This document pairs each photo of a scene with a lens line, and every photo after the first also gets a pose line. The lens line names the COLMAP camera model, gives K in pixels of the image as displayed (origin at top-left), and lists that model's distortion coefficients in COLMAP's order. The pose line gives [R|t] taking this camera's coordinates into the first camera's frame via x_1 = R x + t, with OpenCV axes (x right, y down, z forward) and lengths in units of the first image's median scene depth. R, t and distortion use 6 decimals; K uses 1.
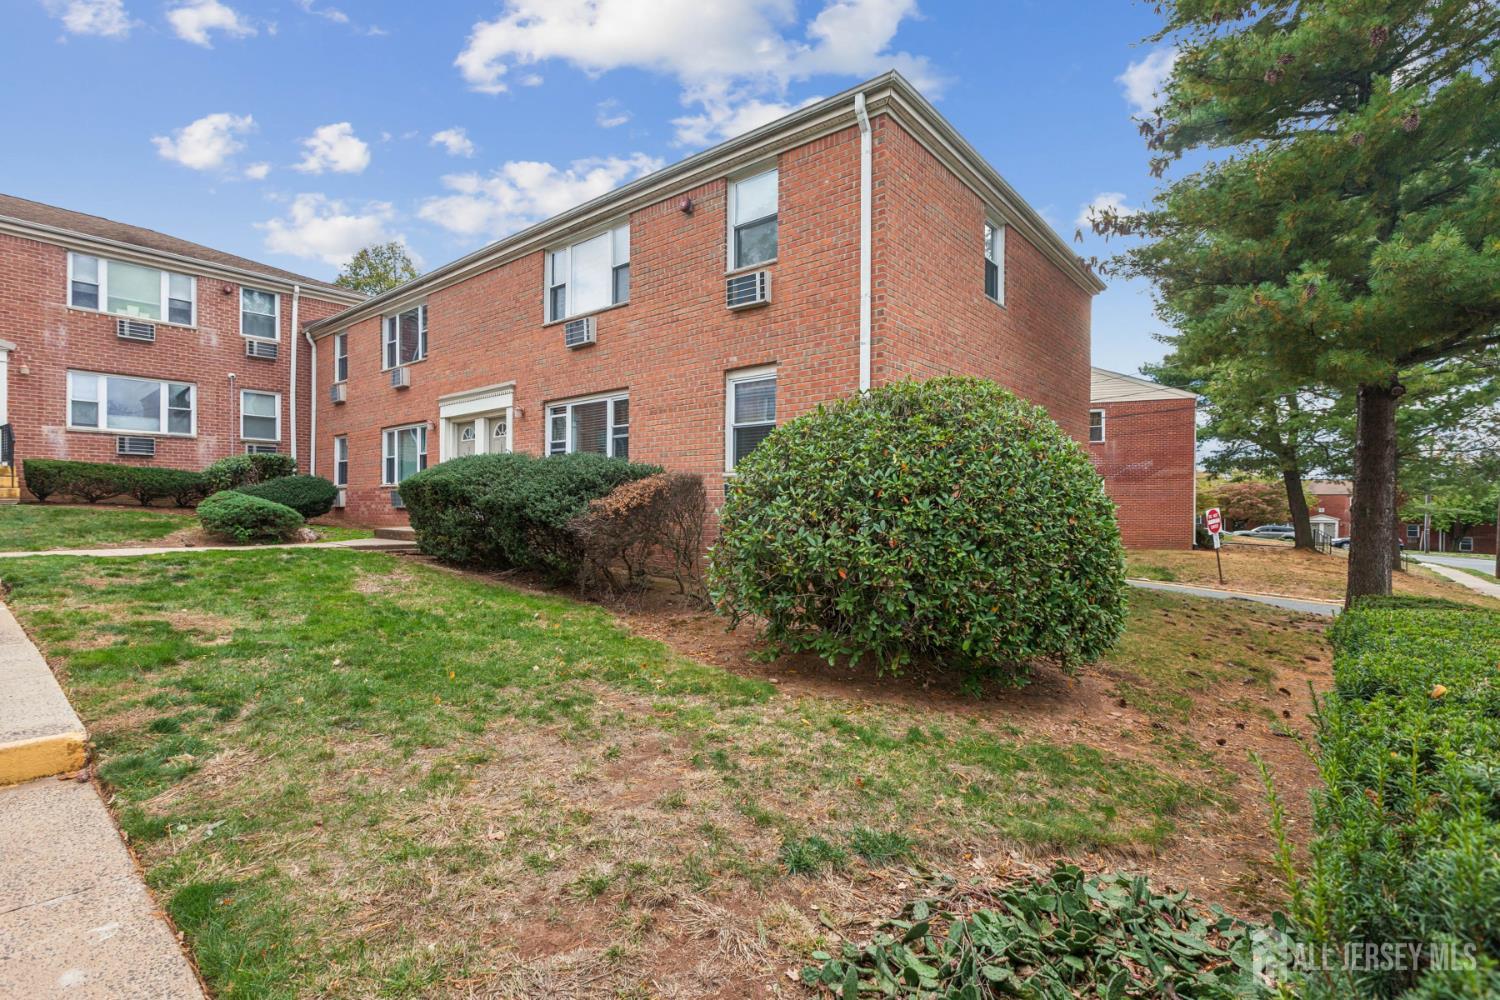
lens RADIAL K [[692.3, 0, 744.2], [0, 692.3, 487.0], [0, 0, 1]] dist [0.002409, -0.000267]
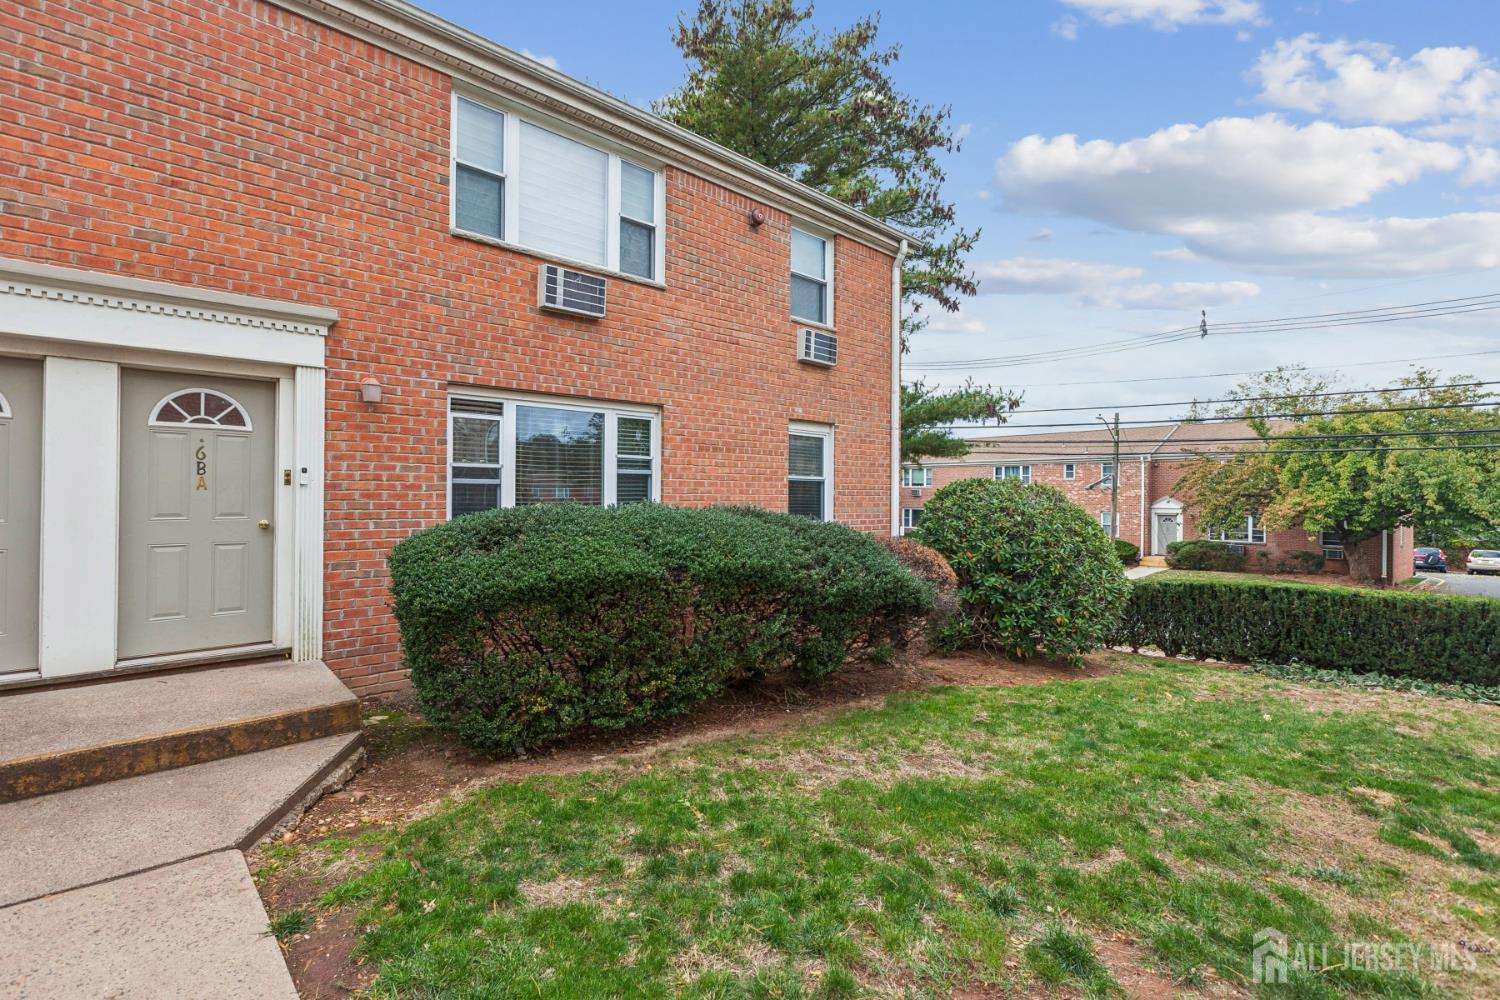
lens RADIAL K [[692.3, 0, 744.2], [0, 692.3, 487.0], [0, 0, 1]] dist [0.002409, -0.000267]
pose [[0.135300, 0.022848, 0.990541, -0.828278], [-0.020308, 0.999588, -0.020282, -0.046726], [-0.990596, -0.017372, 0.135709, 0.791994]]
